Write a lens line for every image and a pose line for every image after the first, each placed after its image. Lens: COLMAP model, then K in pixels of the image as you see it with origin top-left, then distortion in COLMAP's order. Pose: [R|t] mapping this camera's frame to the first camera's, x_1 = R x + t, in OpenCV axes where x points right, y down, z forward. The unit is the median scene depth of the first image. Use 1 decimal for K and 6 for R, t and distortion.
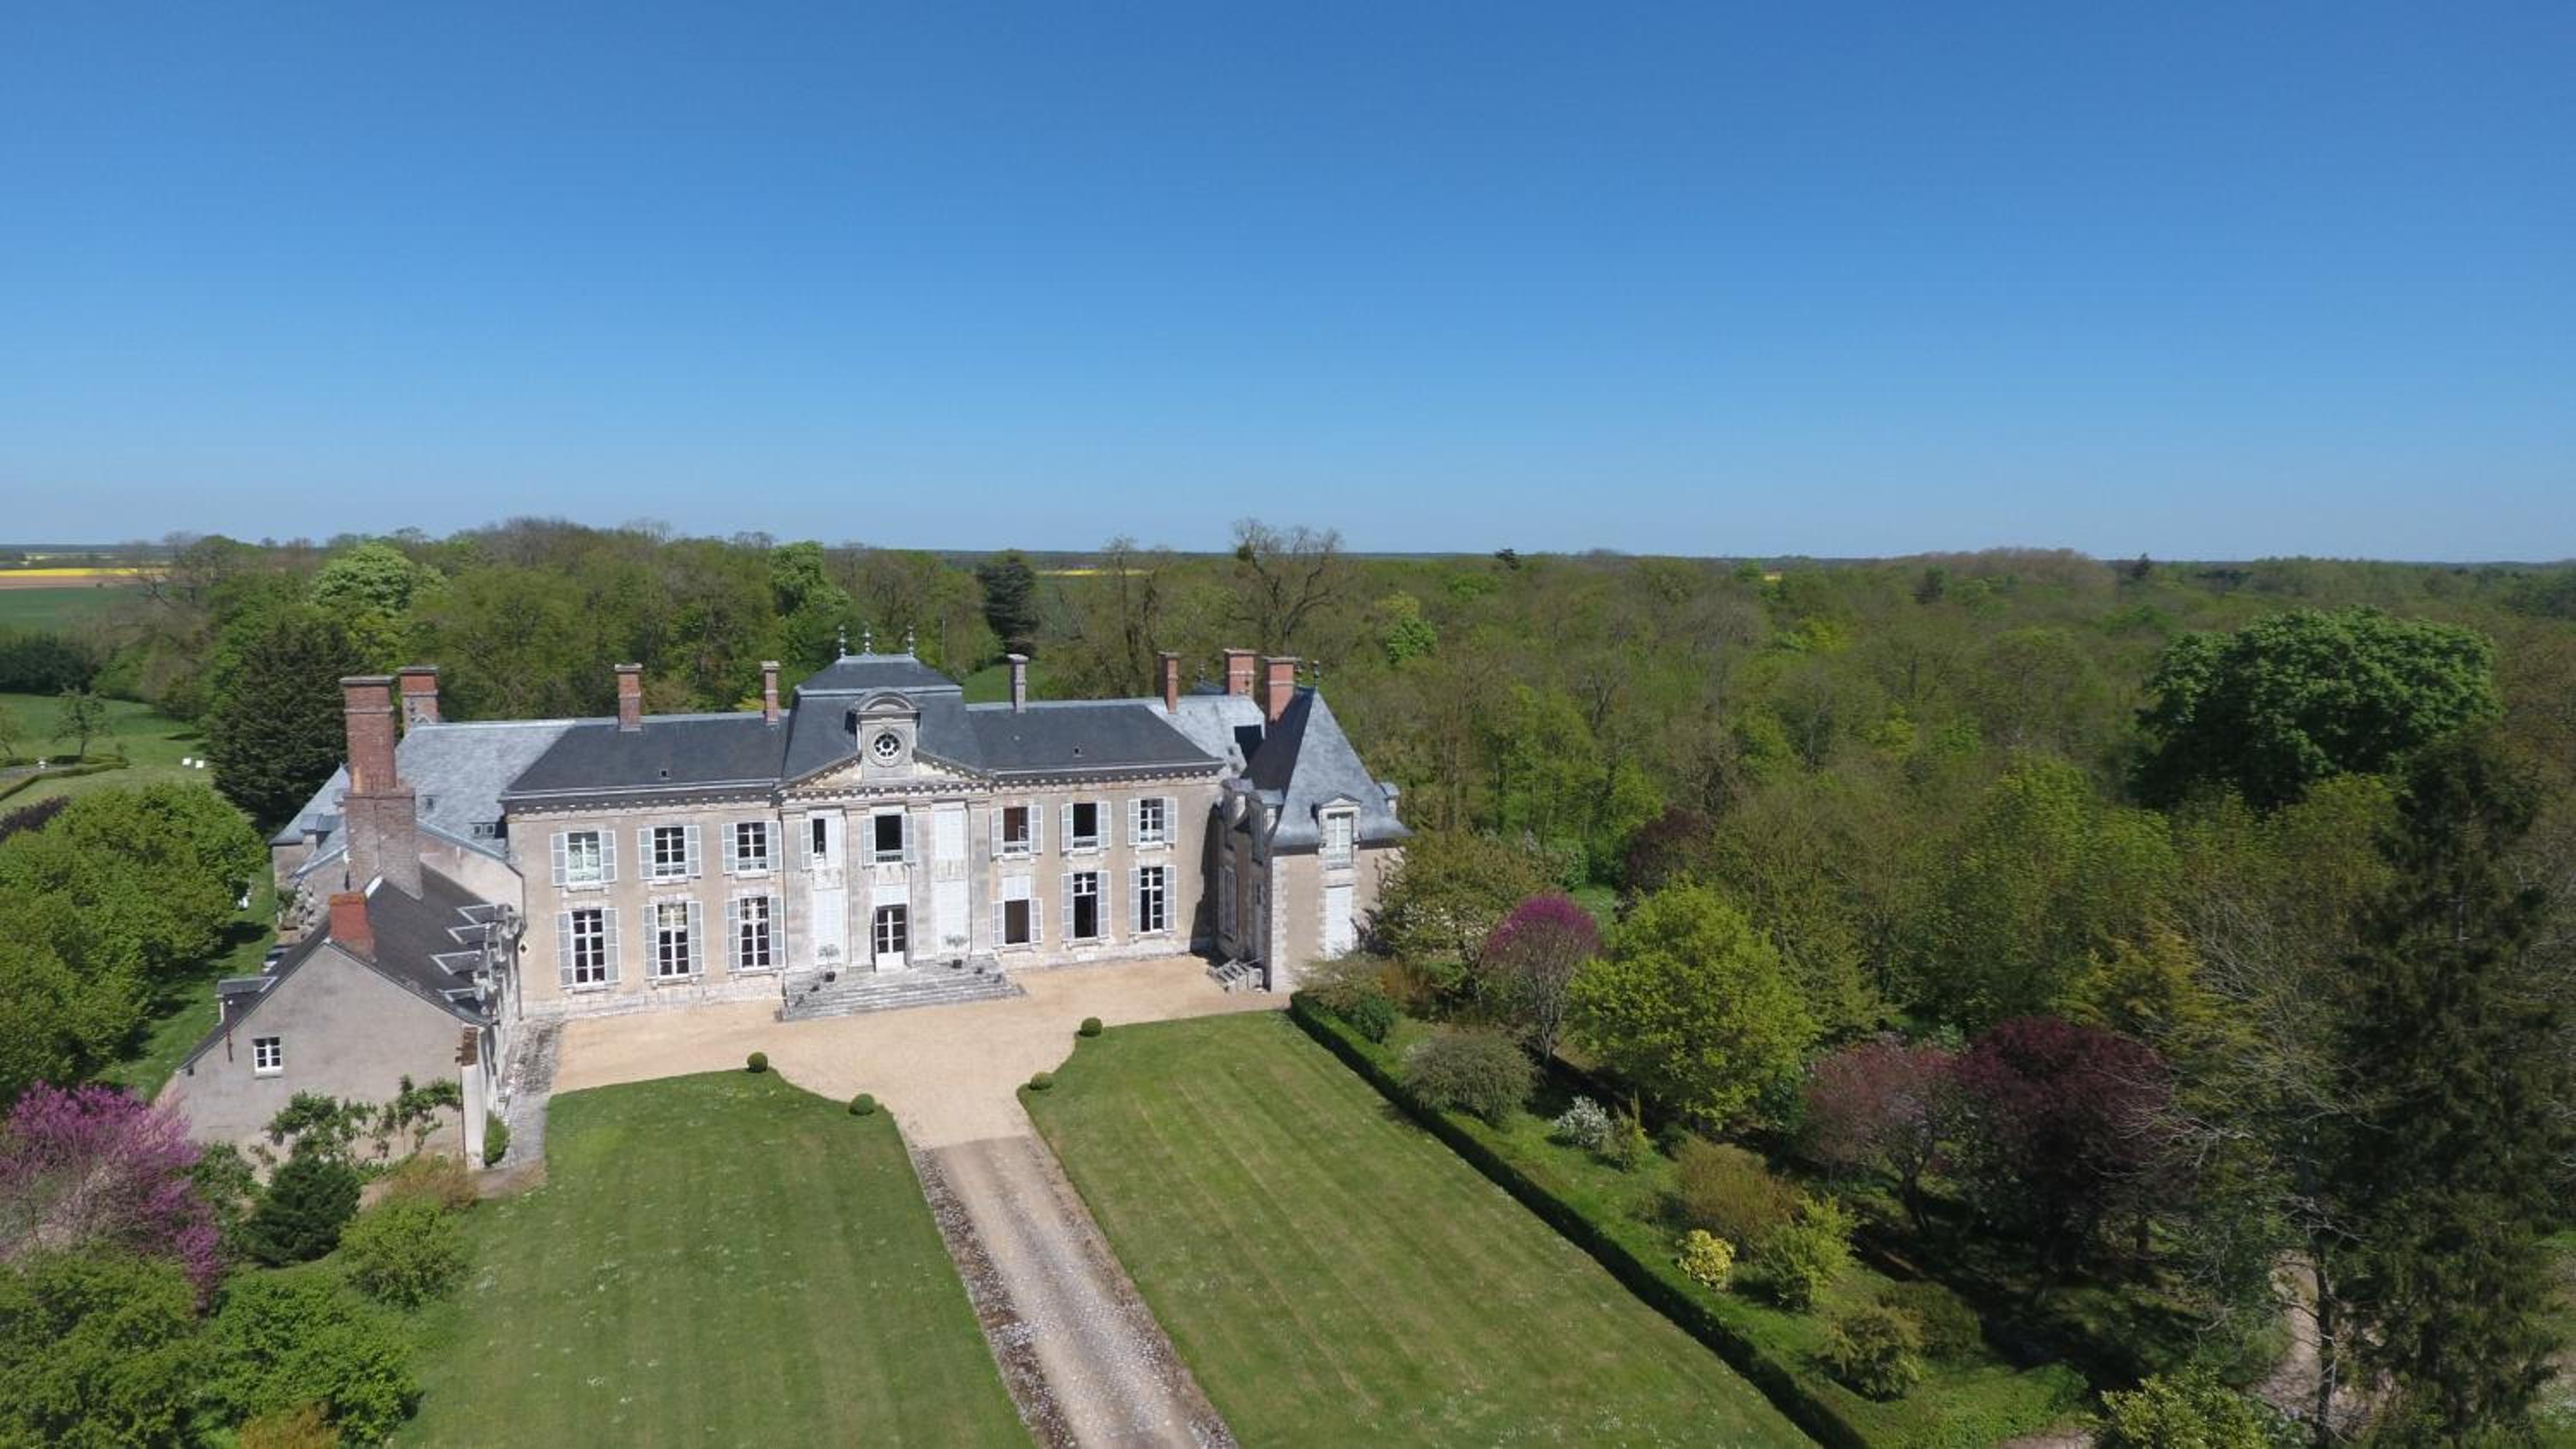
lens RADIAL K [[1496.9, 0, 1289.7], [0, 1496.9, 709.3], [0, 0, 1]] dist [-0.005249, 0.000223]
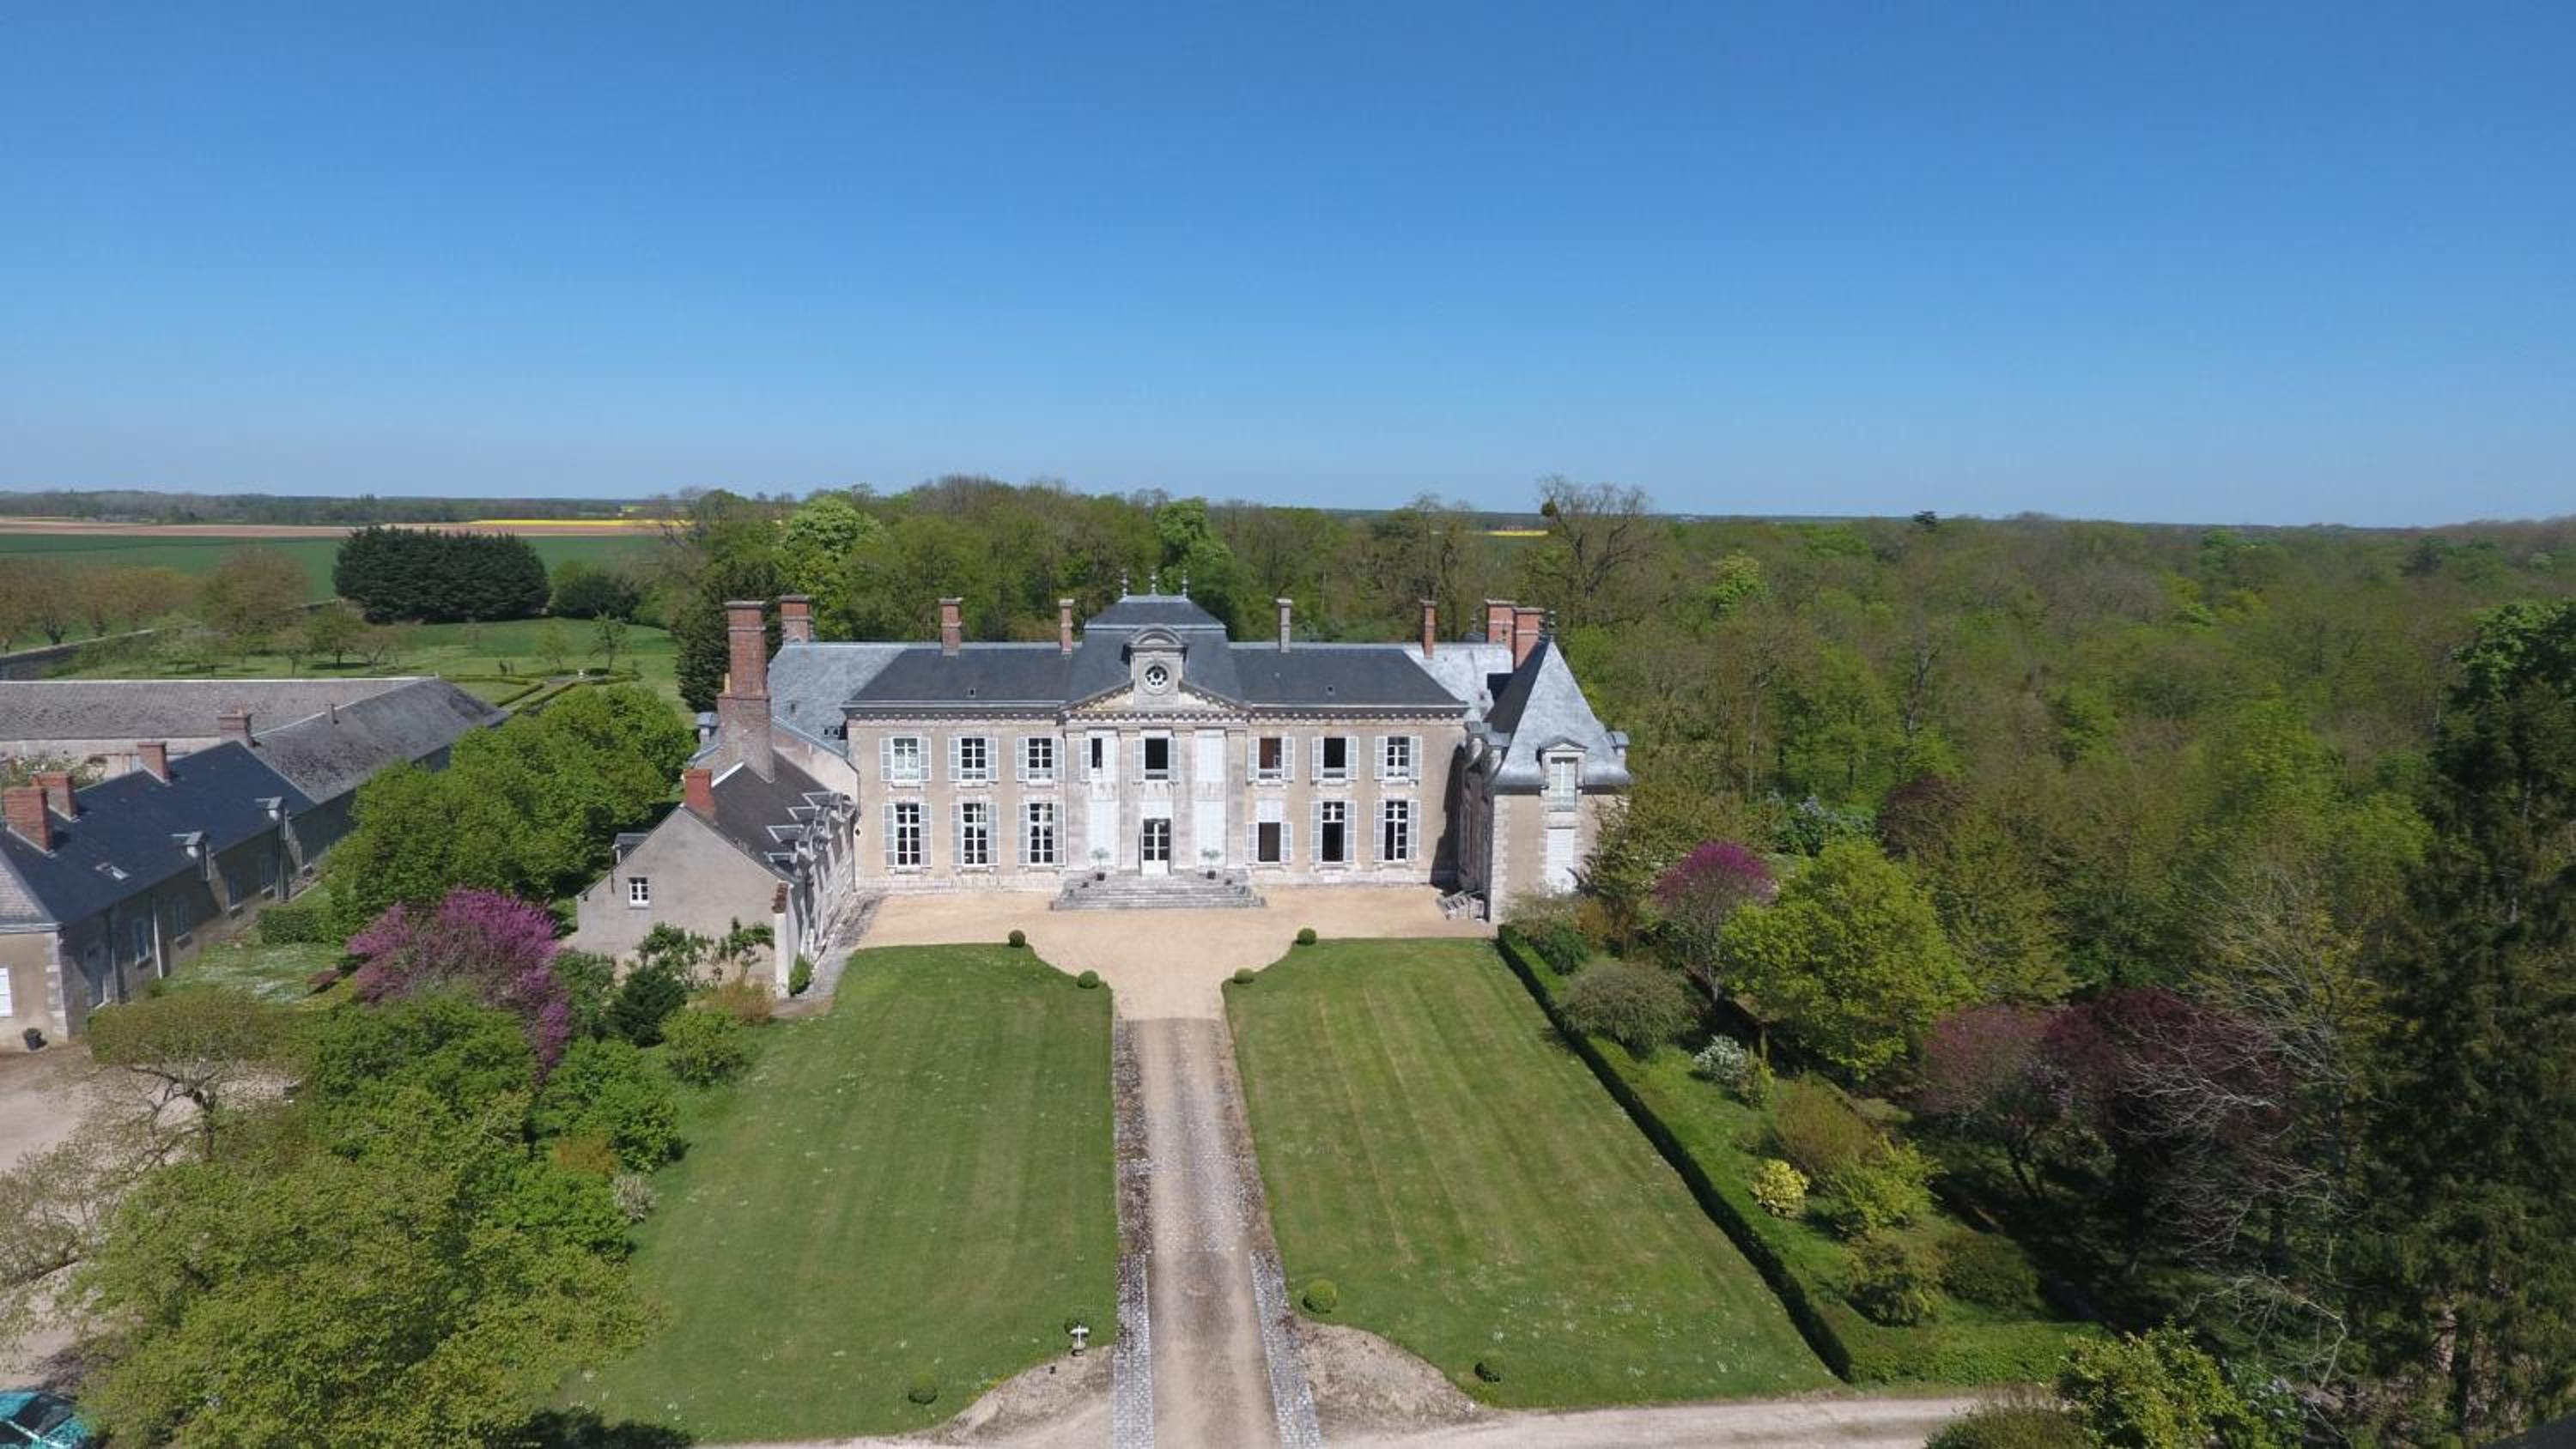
lens RADIAL K [[1496.9, 0, 1289.7], [0, 1496.9, 709.3], [0, 0, 1]] dist [-0.005249, 0.000223]
pose [[0.959814, 0.044170, -0.277139, 0.144112], [-0.037031, 0.998835, 0.030944, 0.011062], [0.278183, -0.019437, 0.960331, -0.053240]]
